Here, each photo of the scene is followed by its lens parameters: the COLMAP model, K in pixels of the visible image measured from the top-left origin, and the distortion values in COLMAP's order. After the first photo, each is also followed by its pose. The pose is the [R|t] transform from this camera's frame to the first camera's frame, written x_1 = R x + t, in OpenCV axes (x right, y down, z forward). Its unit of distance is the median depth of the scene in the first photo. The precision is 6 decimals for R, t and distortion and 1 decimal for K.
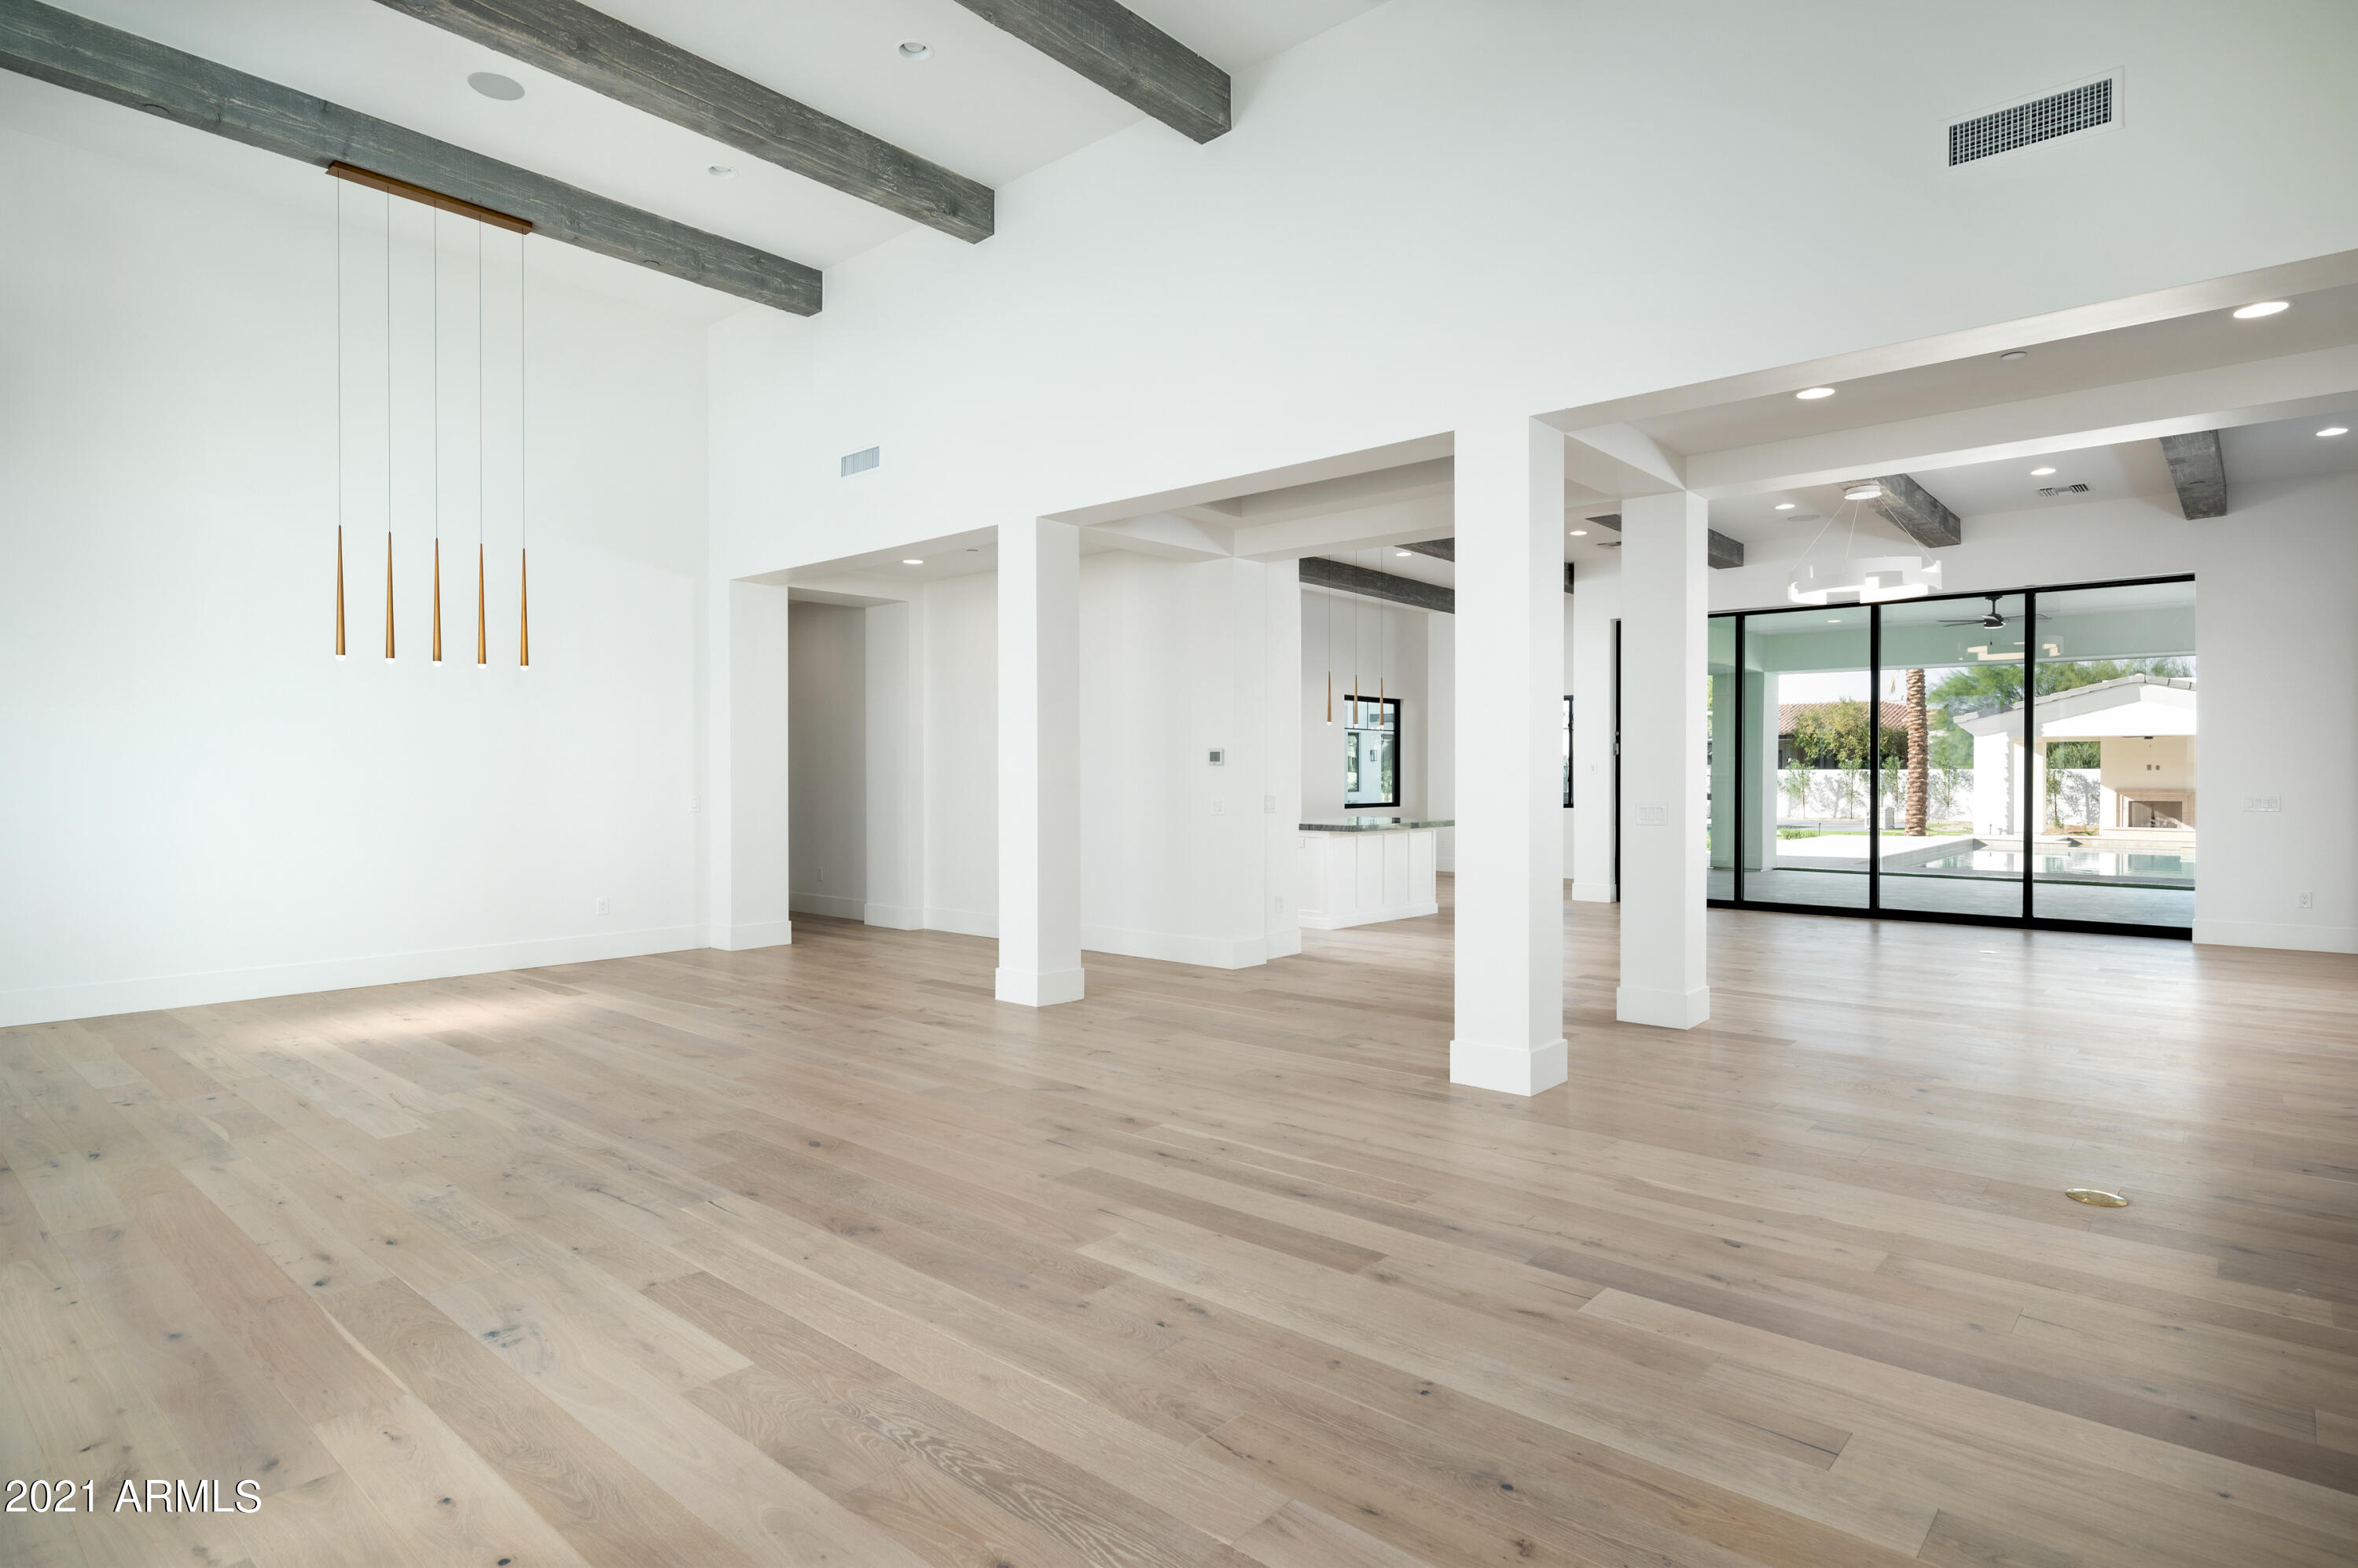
lens RADIAL K [[1249.2, 0, 1169.8], [0, 1249.2, 780.4], [0, 0, 1]] dist [-0.001694, 0.000402]
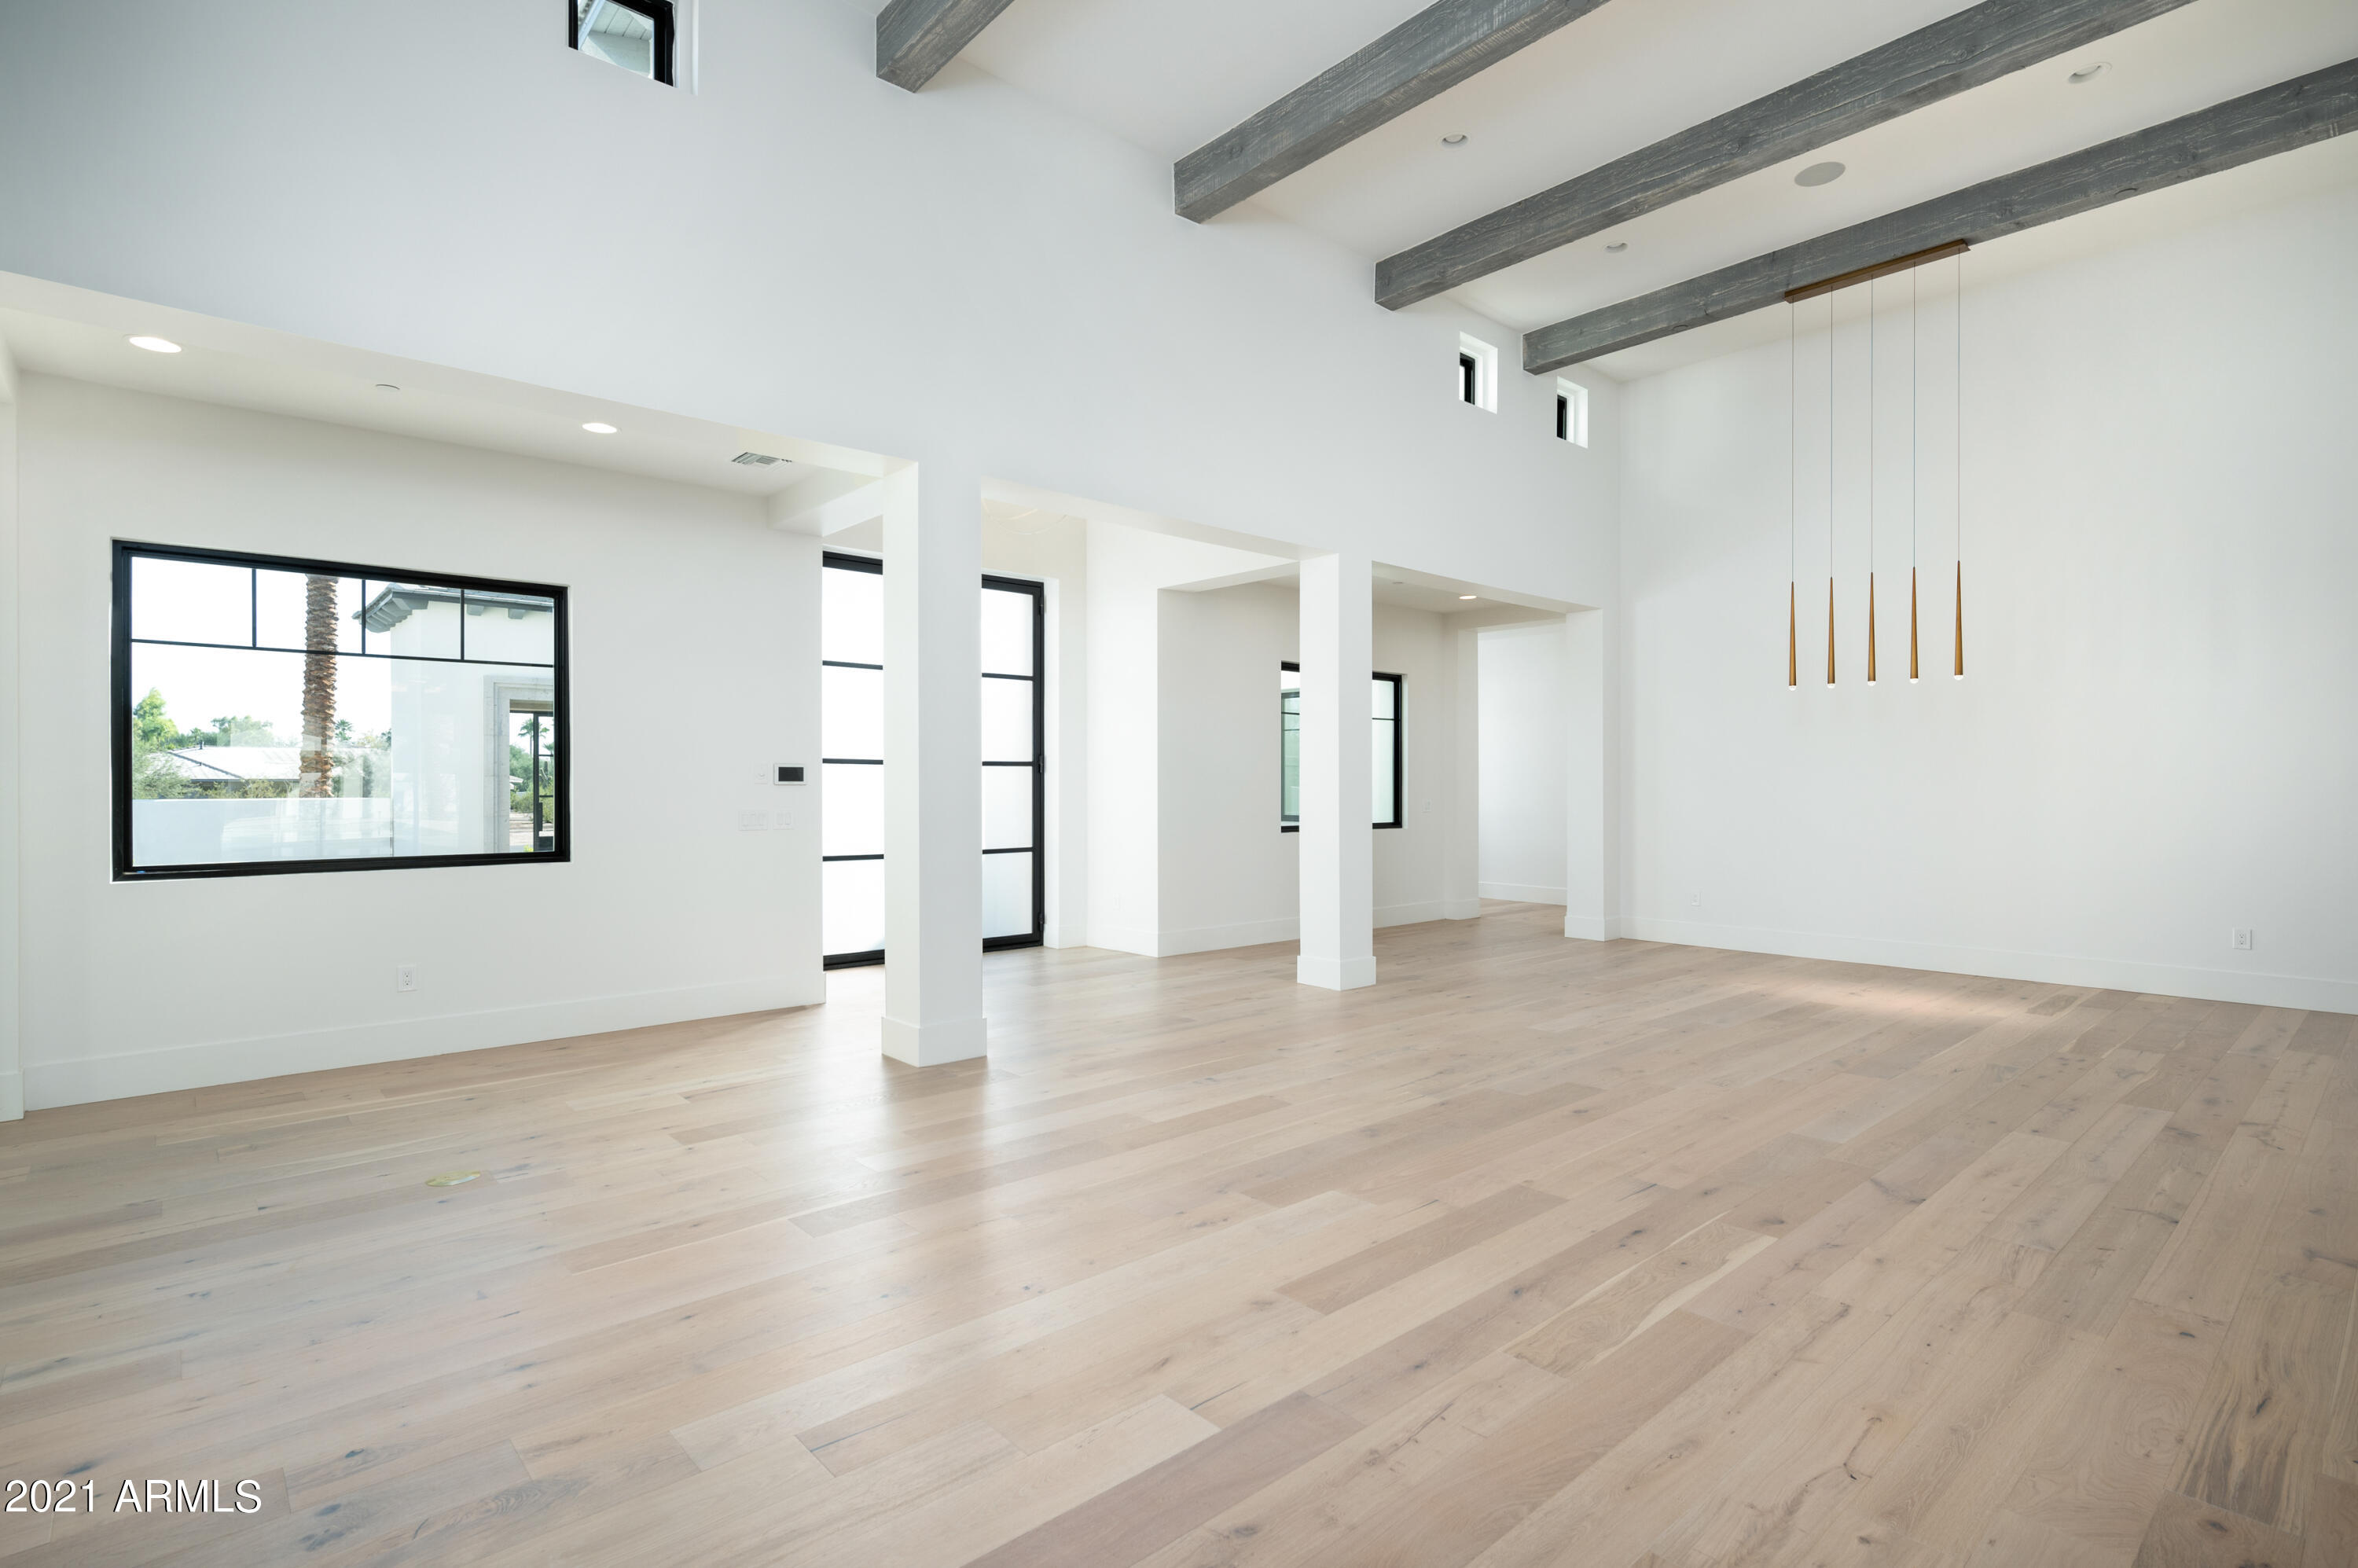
lens RADIAL K [[1127.2, 0, 1175.3], [0, 1127.2, 785.0], [0, 0, 1]] dist [-0.003198, 0.001090]
pose [[-0.112047, 0.000434, -0.993703, 0.820872], [-0.003838, 0.999992, 0.000869, -0.000696], [0.993695, 0.003911, -0.112045, 0.812947]]
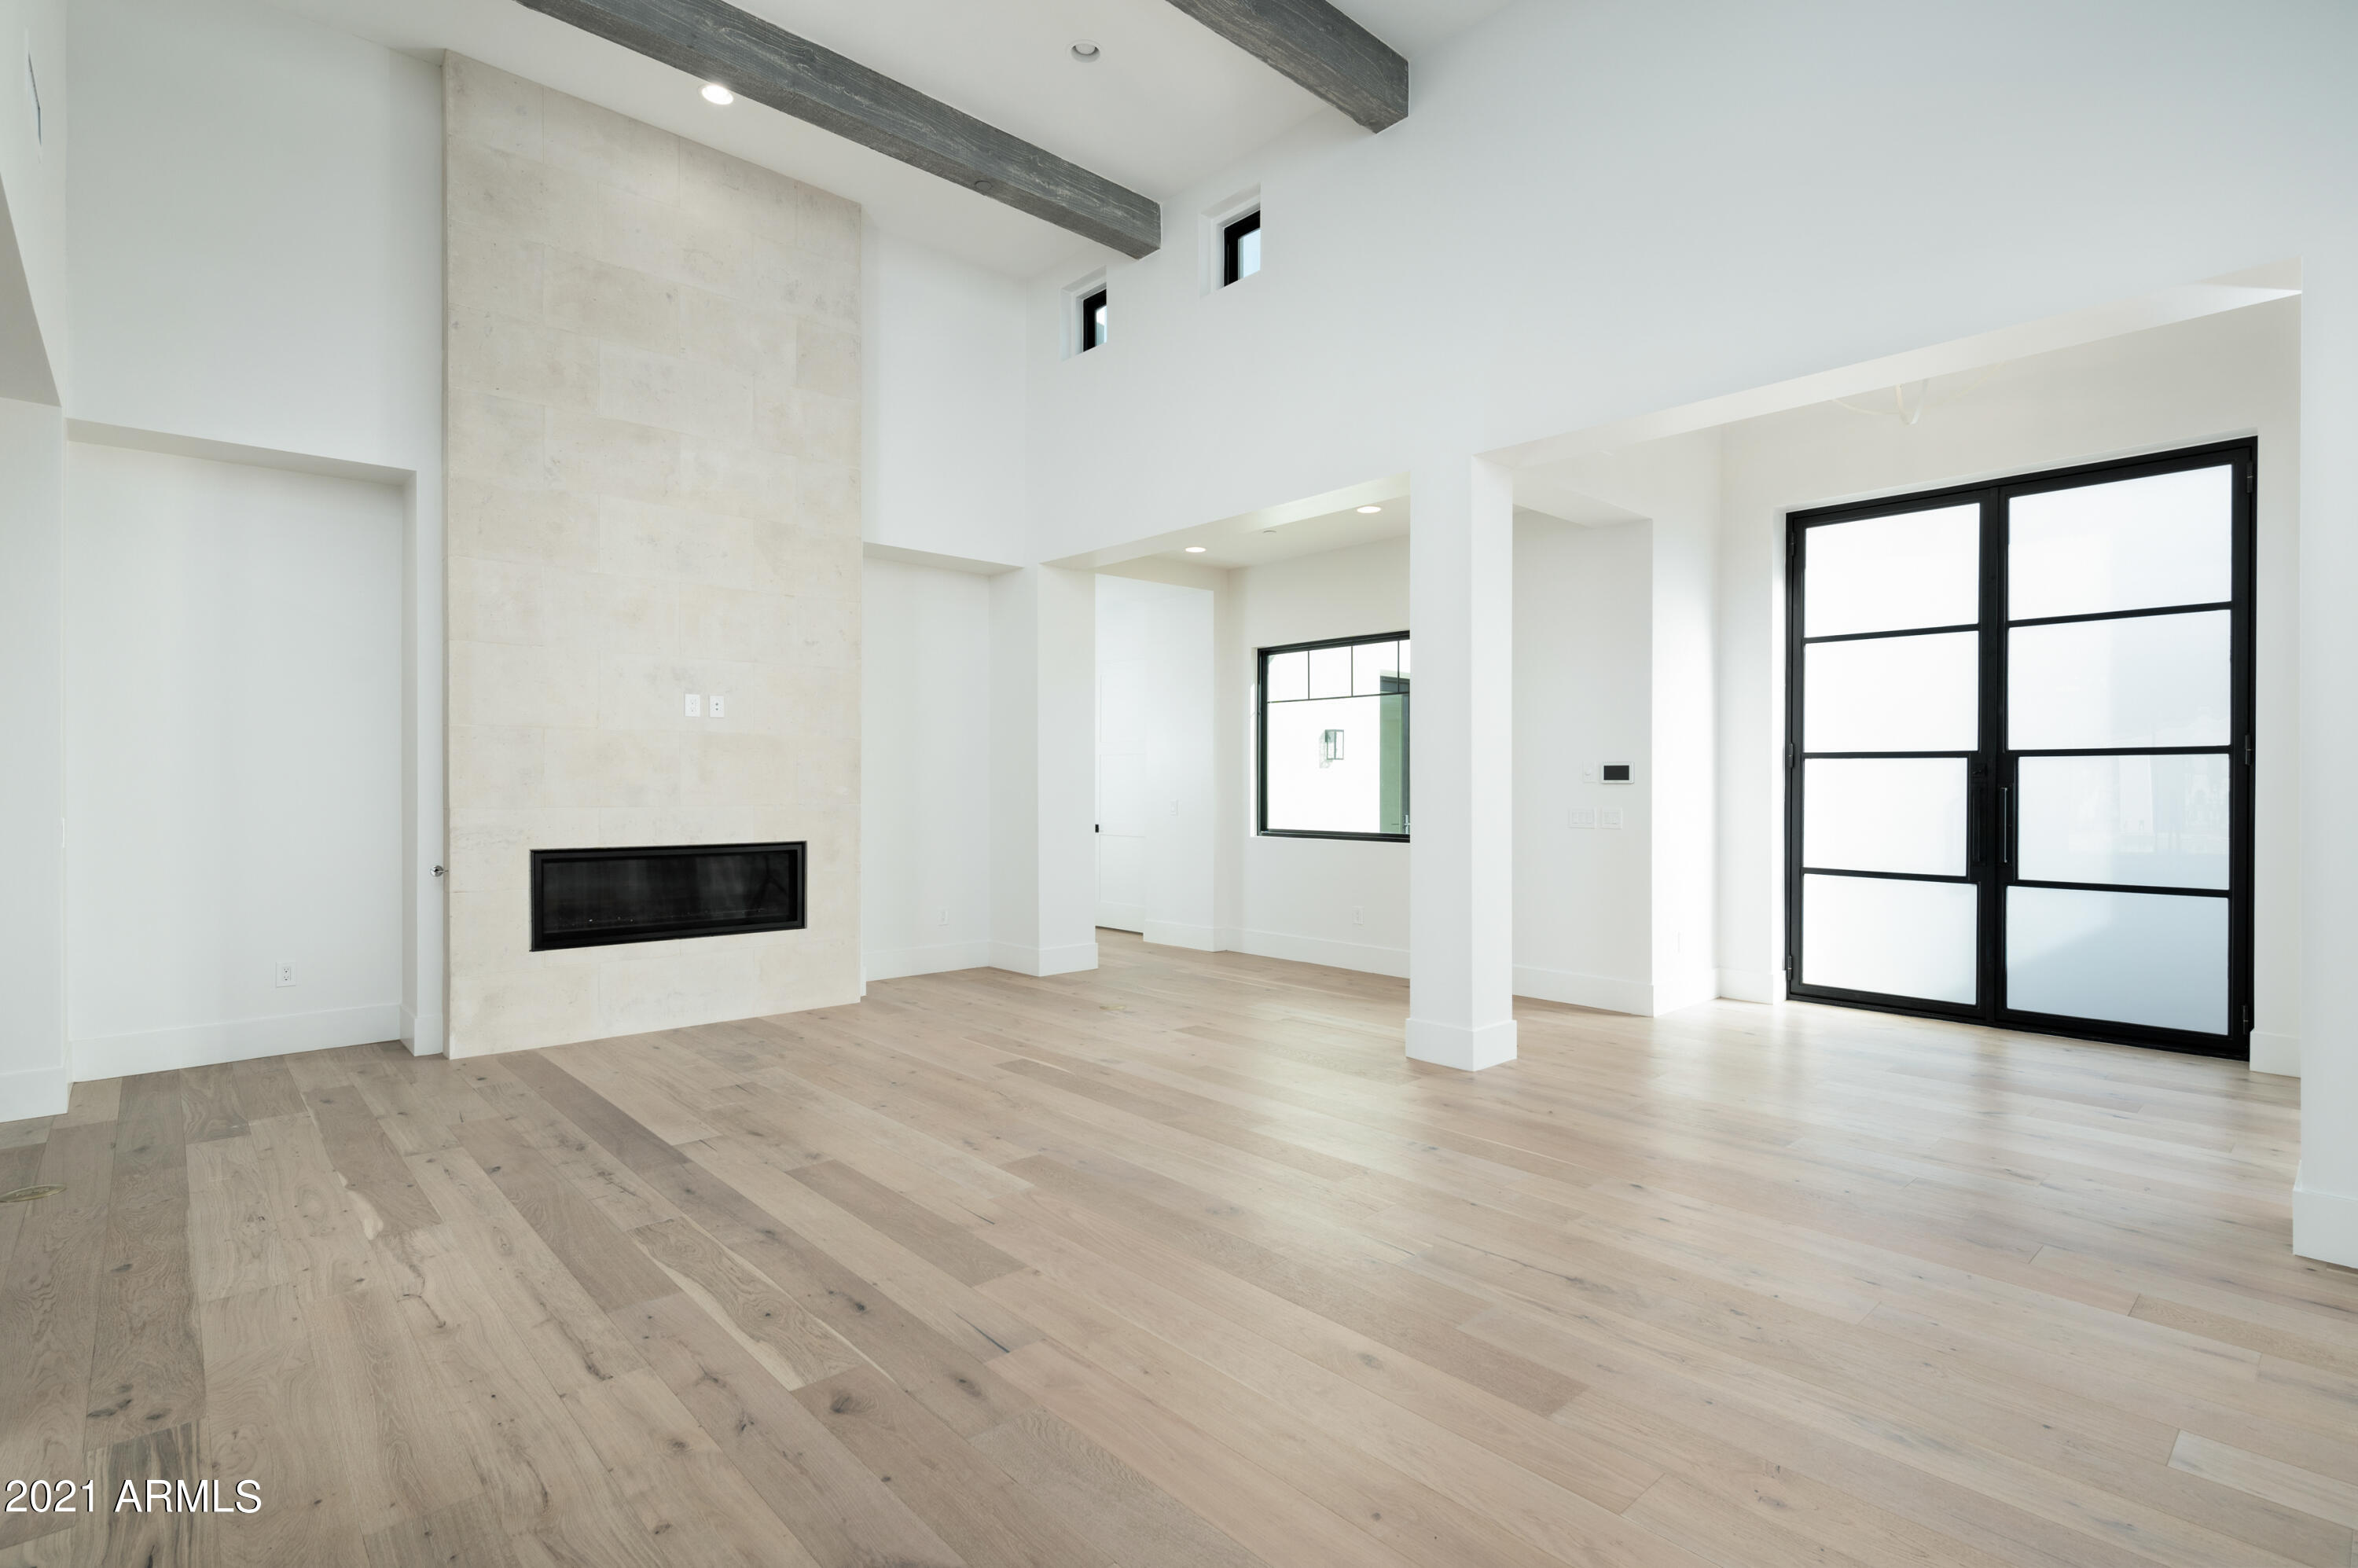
lens RADIAL K [[1127.2, 0, 1178.1], [0, 1127.2, 786.5], [0, 0, 1]] dist [-0.003198, 0.001090]
pose [[-0.995174, -0.000538, 0.098124, -0.262791], [0.000166, 0.999974, 0.007172, -0.003933], [-0.098125, 0.007153, -0.995148, 1.703595]]
